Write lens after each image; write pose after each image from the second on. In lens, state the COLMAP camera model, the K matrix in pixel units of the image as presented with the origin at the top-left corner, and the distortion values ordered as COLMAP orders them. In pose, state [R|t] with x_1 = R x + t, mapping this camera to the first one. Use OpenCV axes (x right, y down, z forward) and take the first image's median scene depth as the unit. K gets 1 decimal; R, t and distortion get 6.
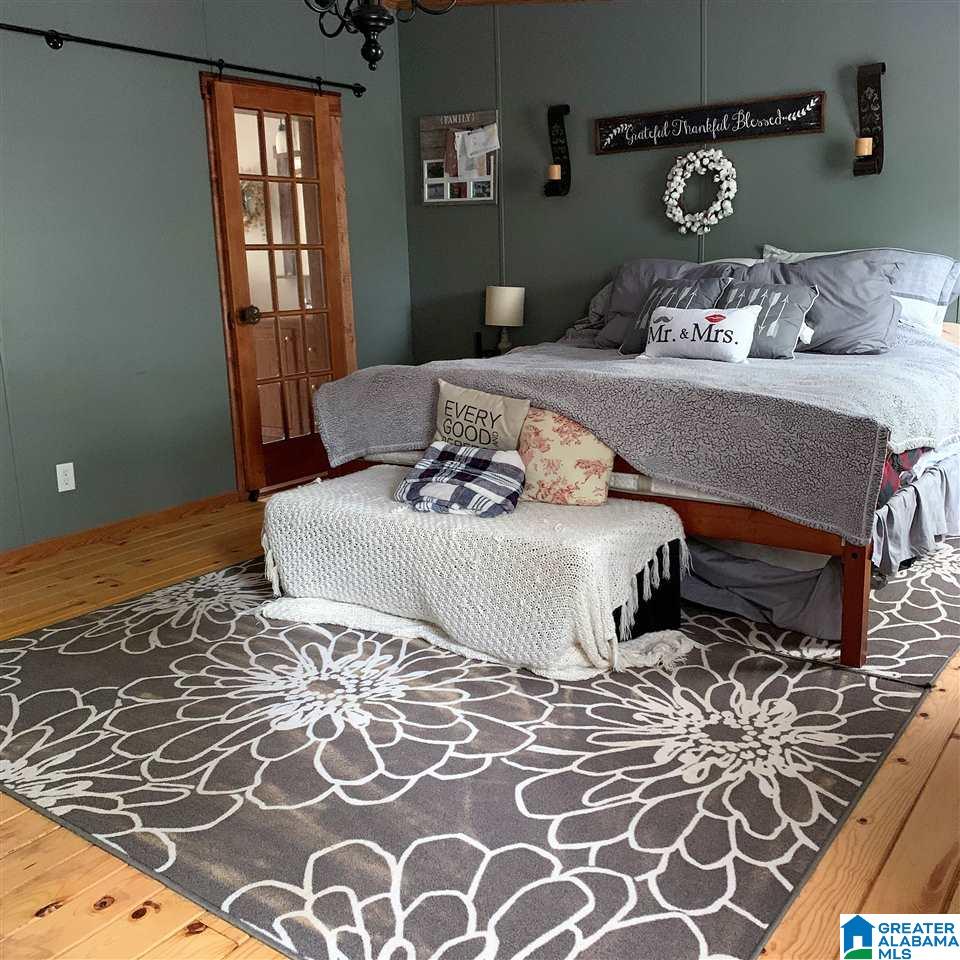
lens RADIAL K [[991.1, 0, 498.2], [0, 991.1, 479.6], [0, 0, 1]] dist [0.109971, -0.266483]
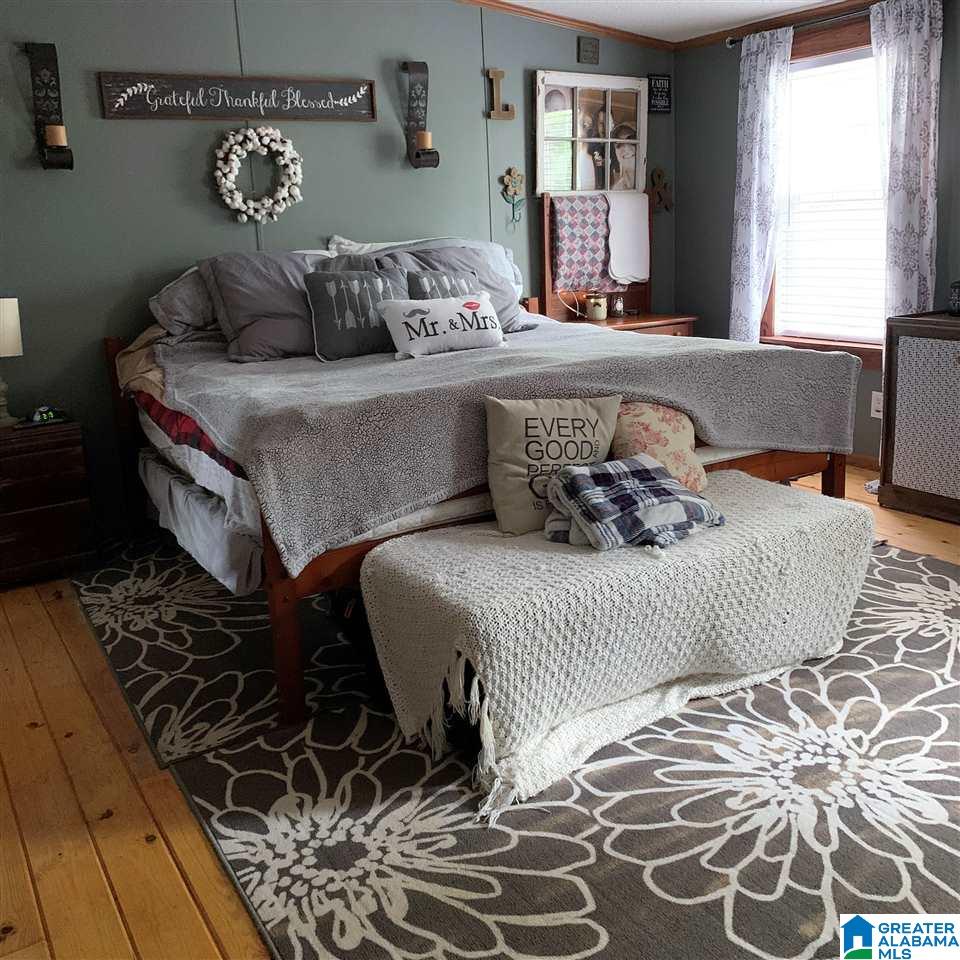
lens RADIAL K [[961.2, 0, 480.6], [0, 961.2, 466.0], [0, 0, 1]] dist [0.000344, -0.010625]
pose [[0.390015, -0.215776, 0.895170, -0.737872], [0.232781, 0.963683, 0.130870, -0.152773], [-0.890899, 0.157337, 0.426080, 0.721989]]
